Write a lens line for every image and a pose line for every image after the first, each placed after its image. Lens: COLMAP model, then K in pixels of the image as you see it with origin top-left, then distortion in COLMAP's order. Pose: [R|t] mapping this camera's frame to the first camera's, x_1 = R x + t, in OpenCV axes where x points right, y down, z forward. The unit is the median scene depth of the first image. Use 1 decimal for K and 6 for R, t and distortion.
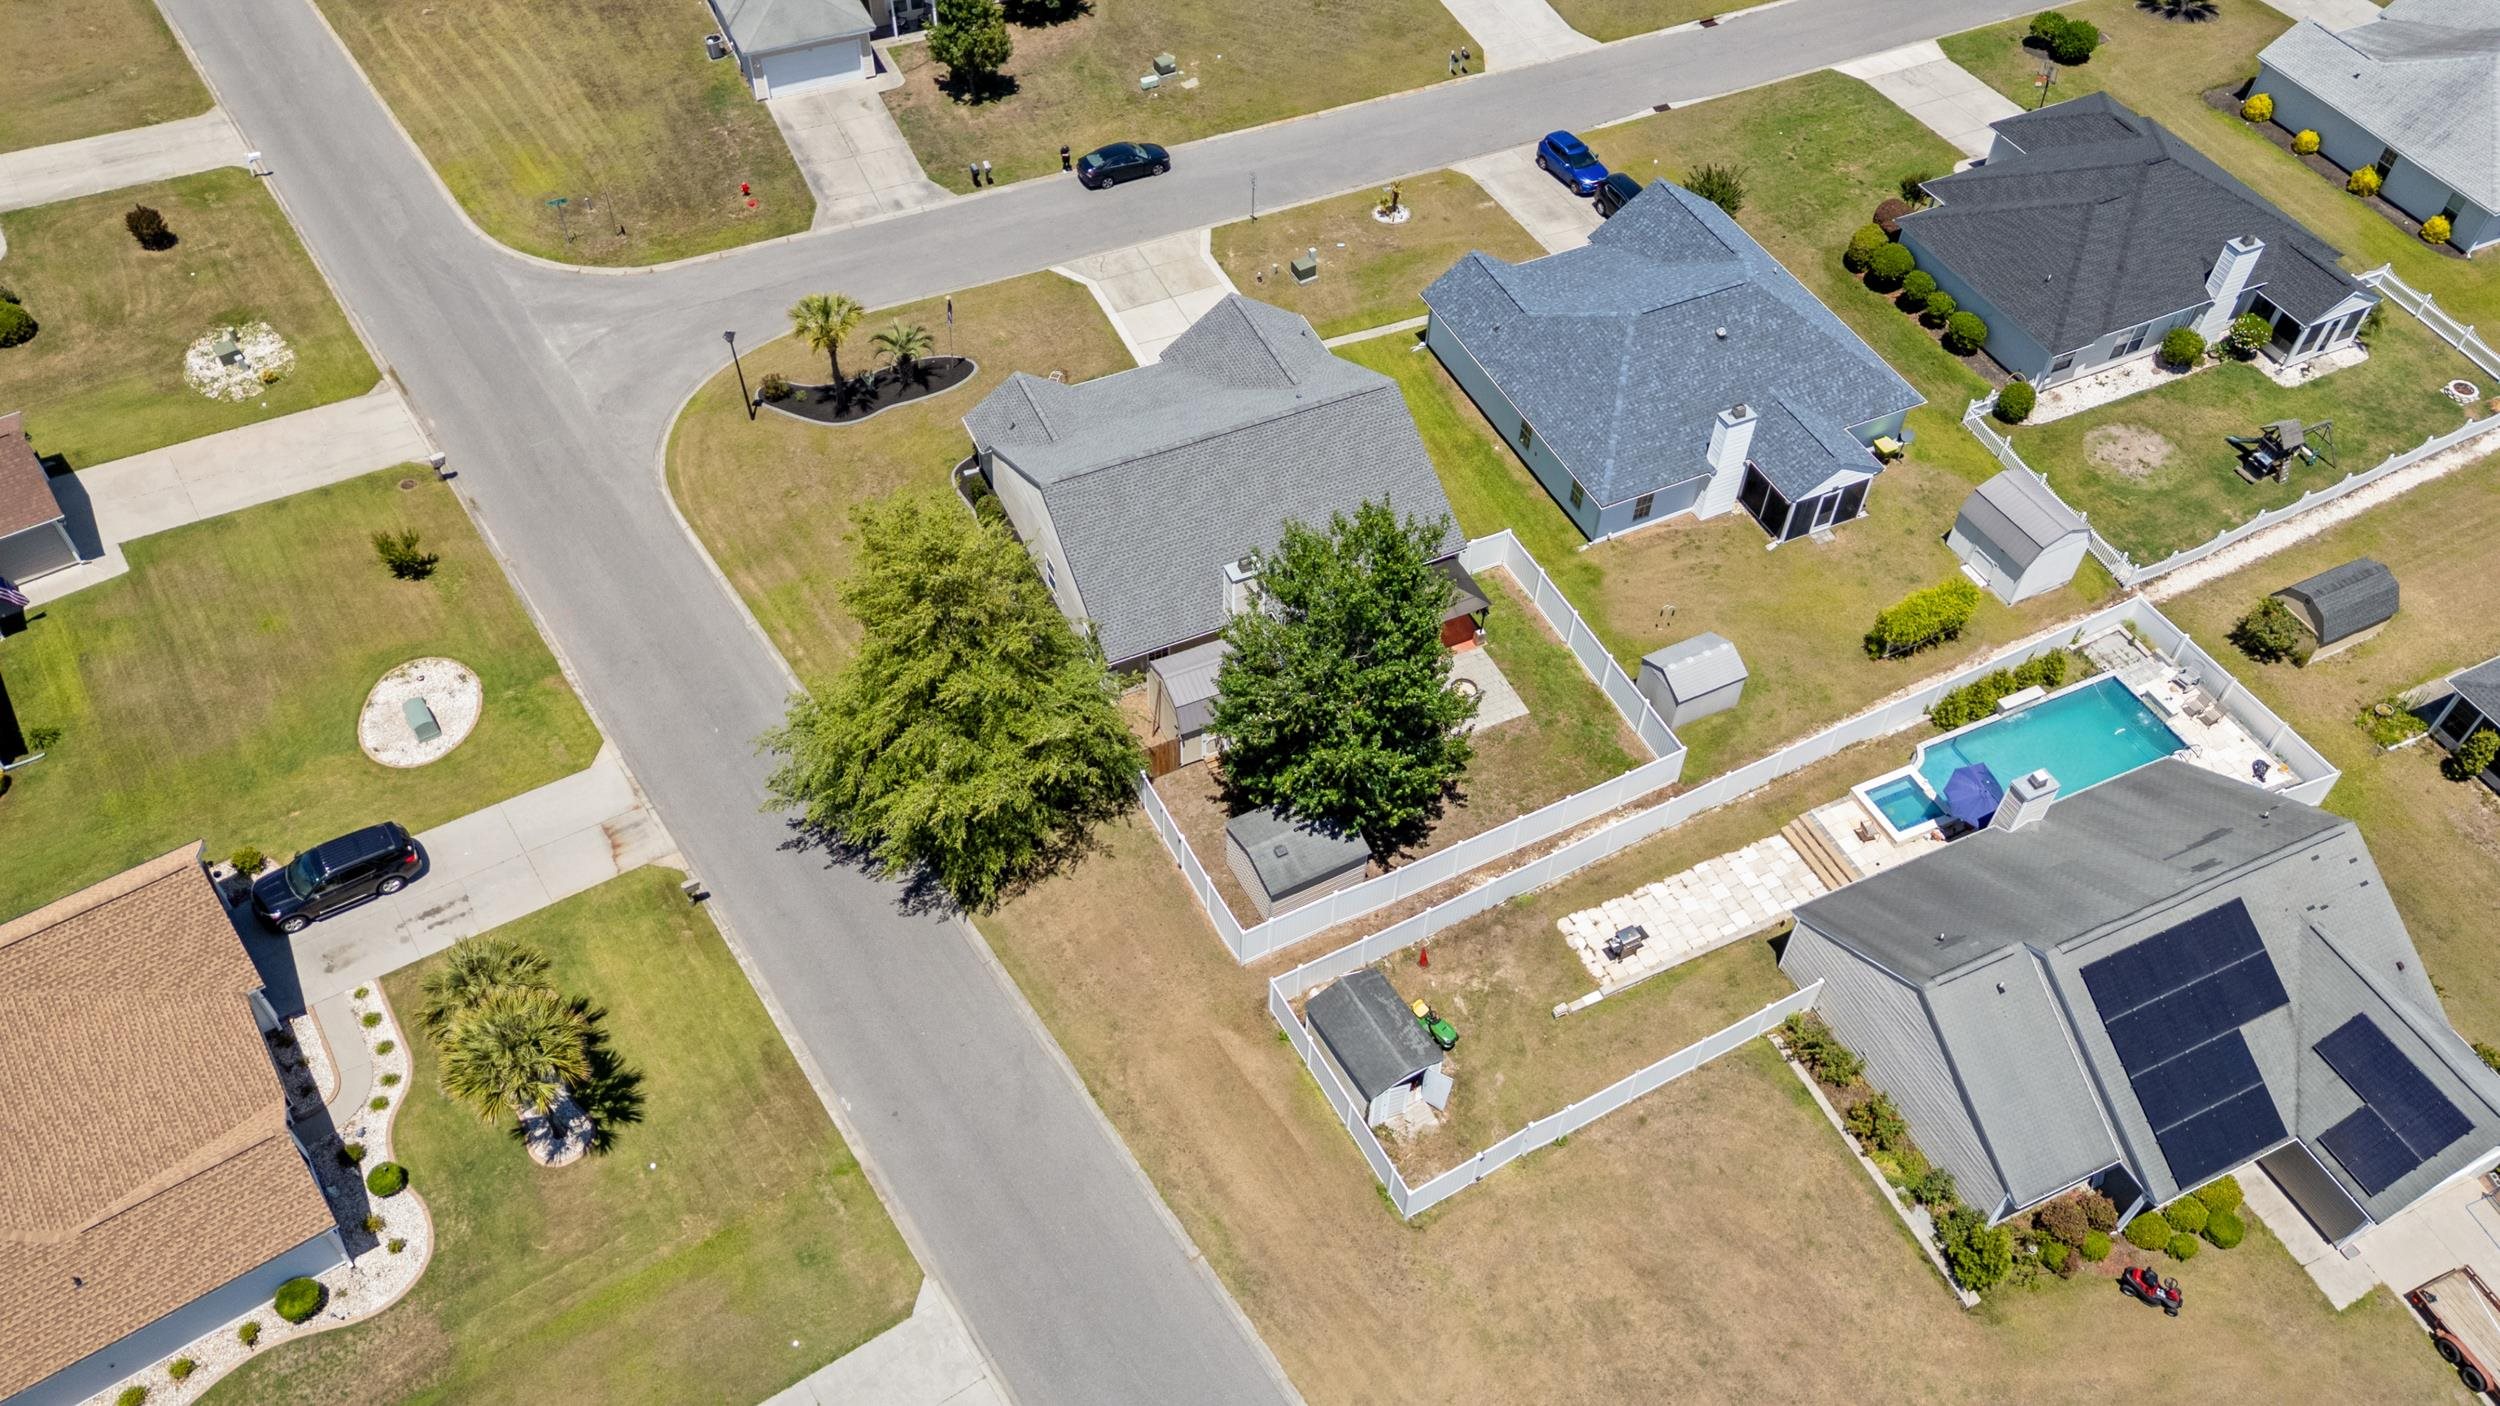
lens RADIAL K [[1841.6, 0, 1250.0], [0, 1841.6, 703.0], [0, 0, 1]] dist [0.037081, -0.006209]
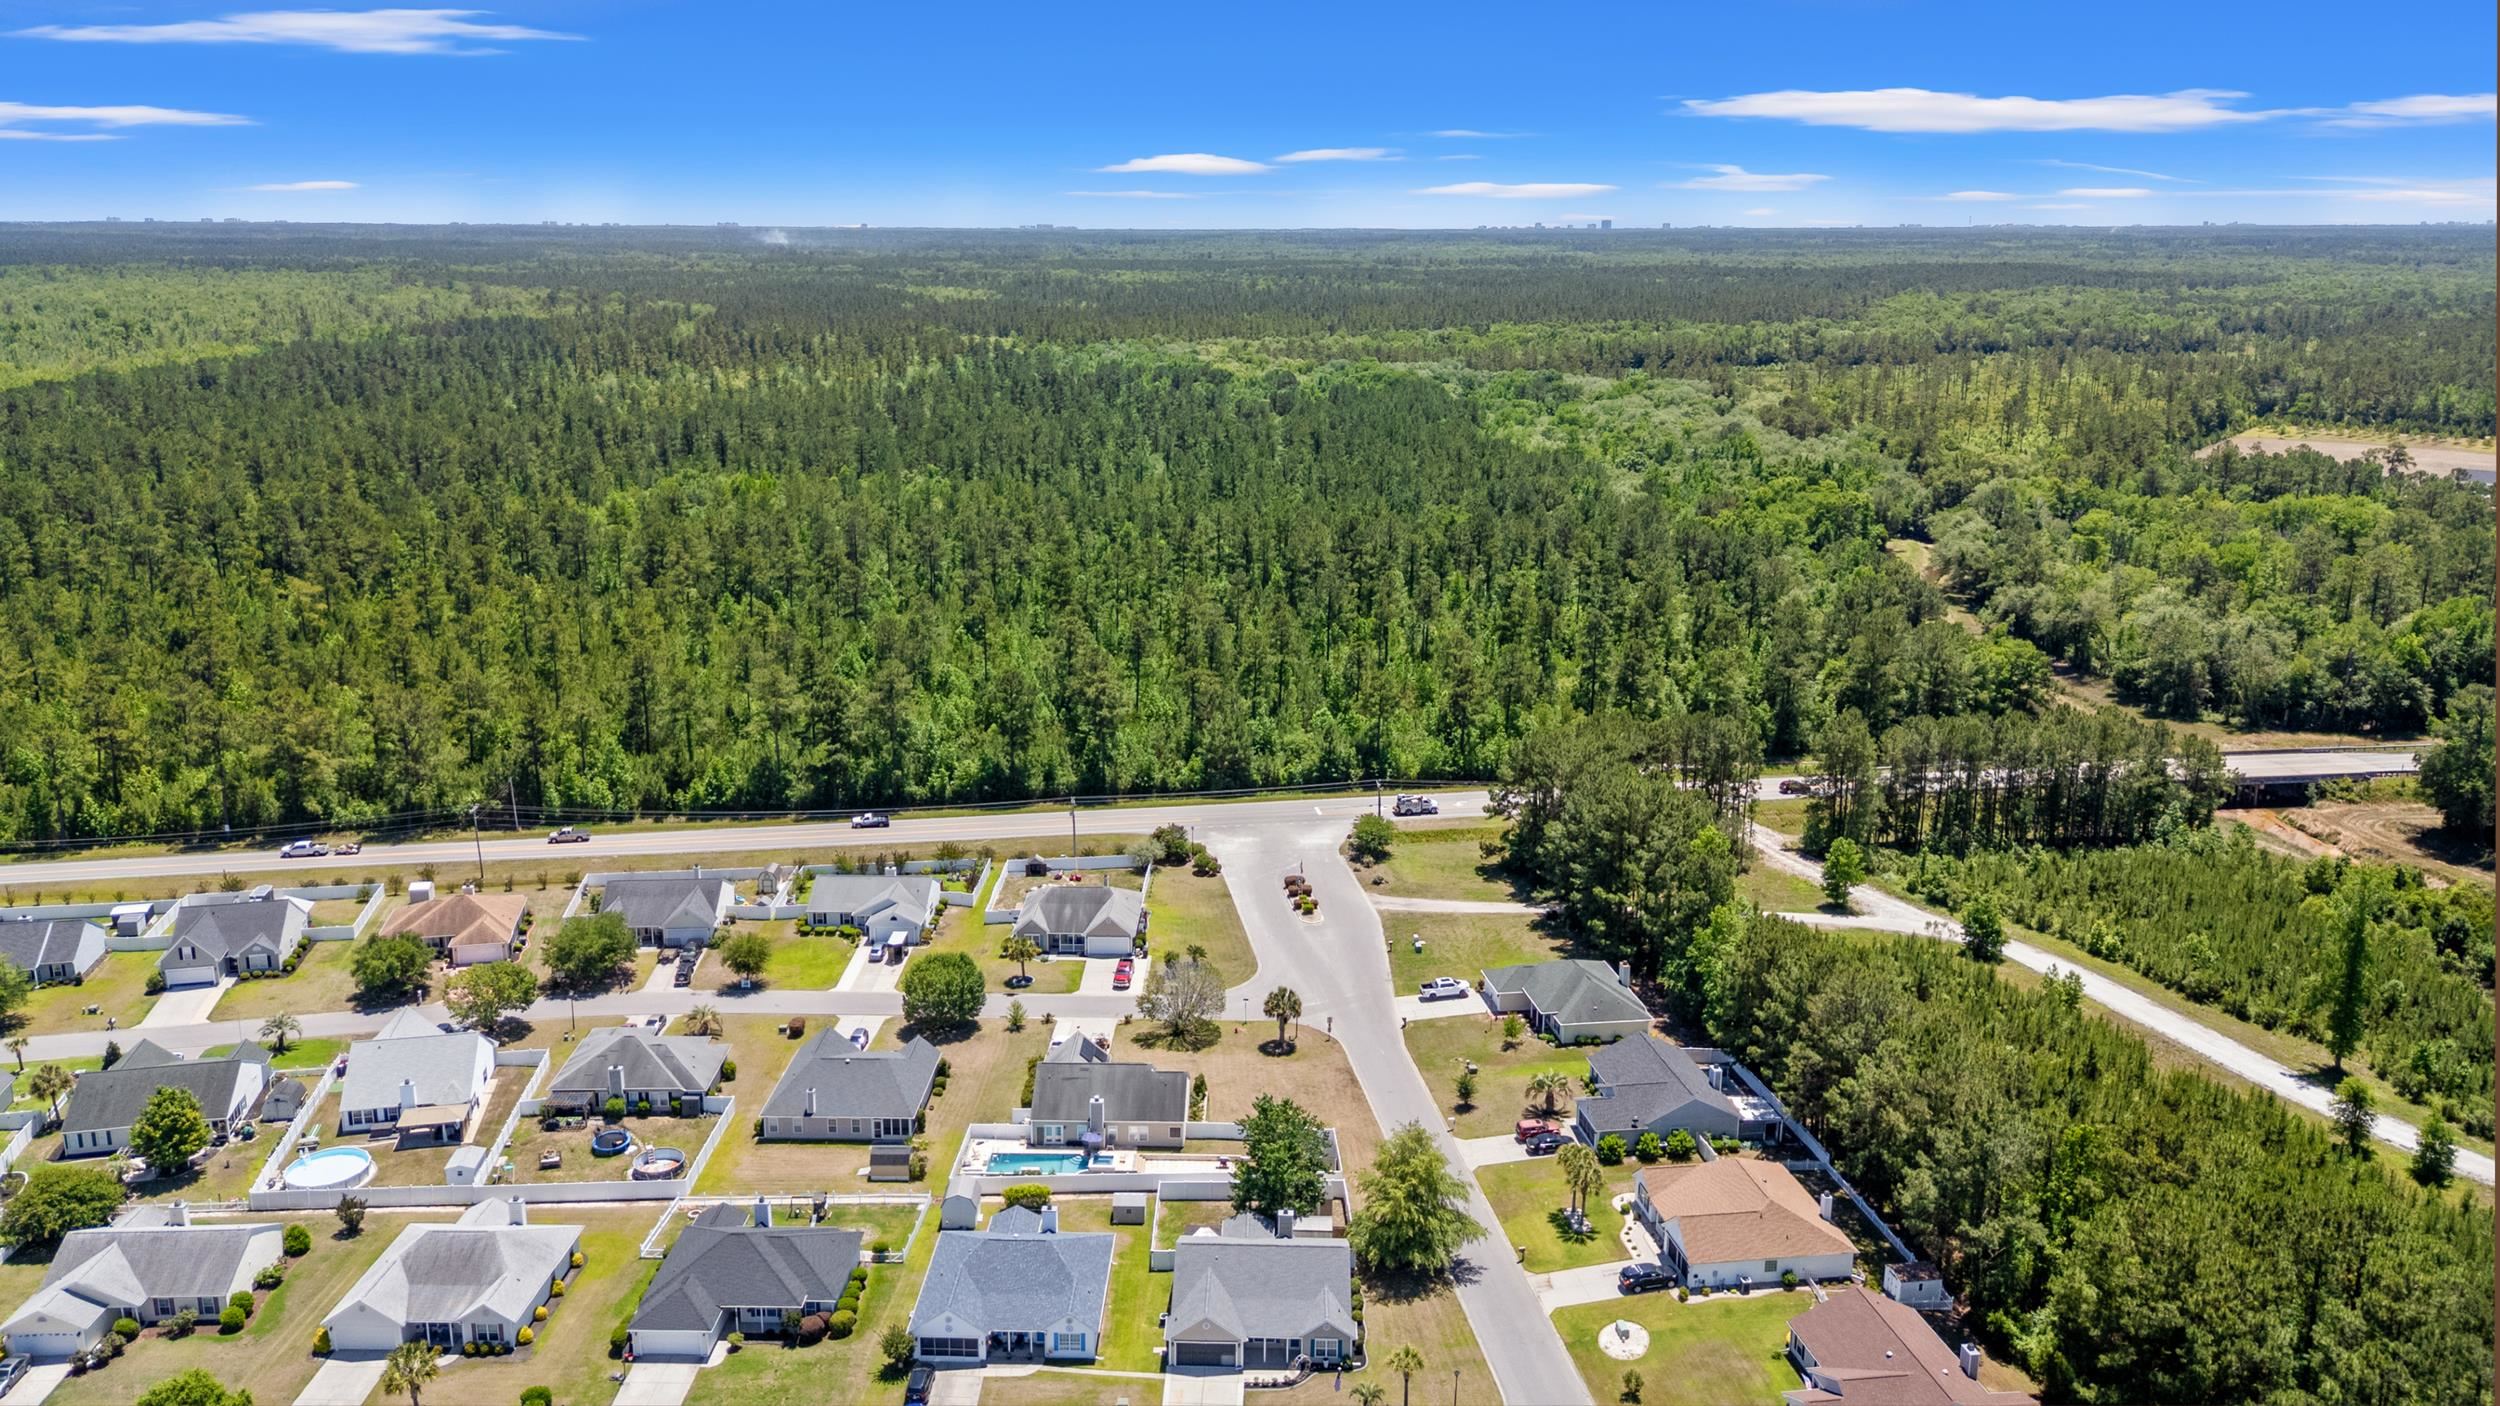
lens RADIAL K [[1841.6, 0, 1250.0], [0, 1841.6, 703.0], [0, 0, 1]] dist [0.037081, -0.006209]
pose [[-0.899260, -0.127258, 0.418494, -0.942962], [0.321486, 0.456486, 0.829619, -2.546975], [-0.296613, 0.880583, -0.369588, 1.368339]]
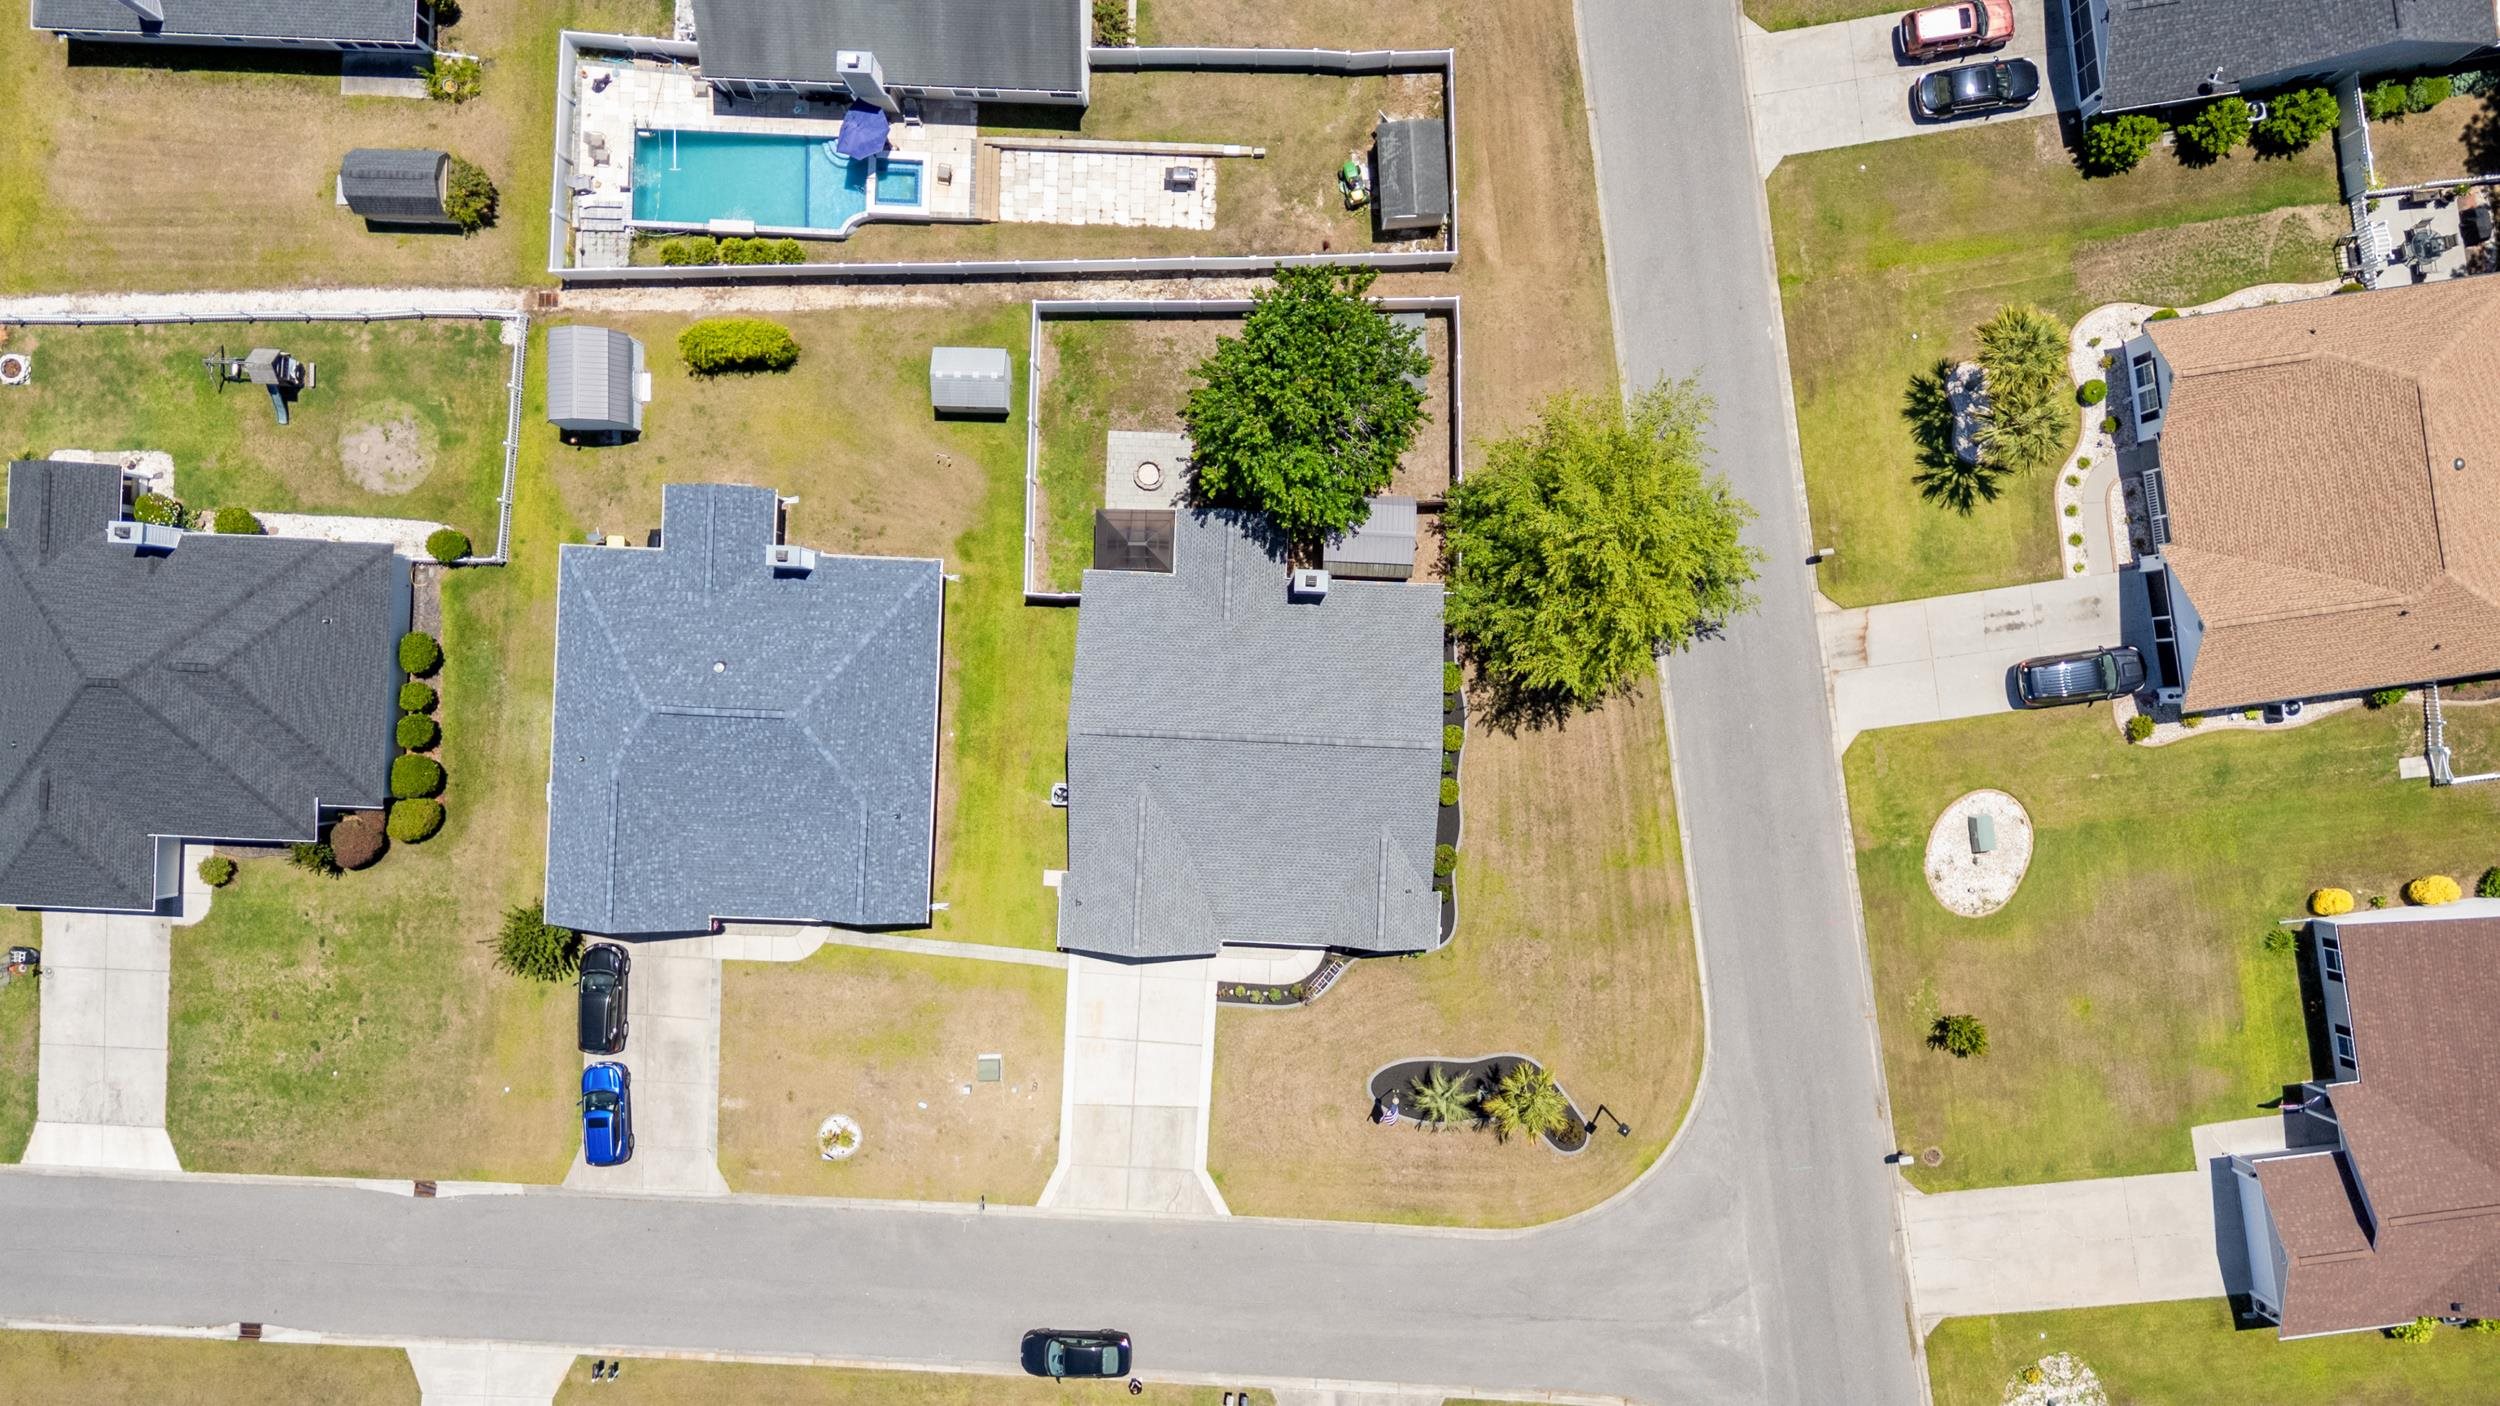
lens RADIAL K [[1841.6, 0, 1250.0], [0, 1841.6, 703.0], [0, 0, 1]] dist [0.037081, -0.006209]
pose [[-0.889731, -0.456465, 0.004412, -0.009001], [0.348253, -0.672494, 0.653048, -0.890416], [-0.295126, 0.582573, 0.757304, 0.223328]]
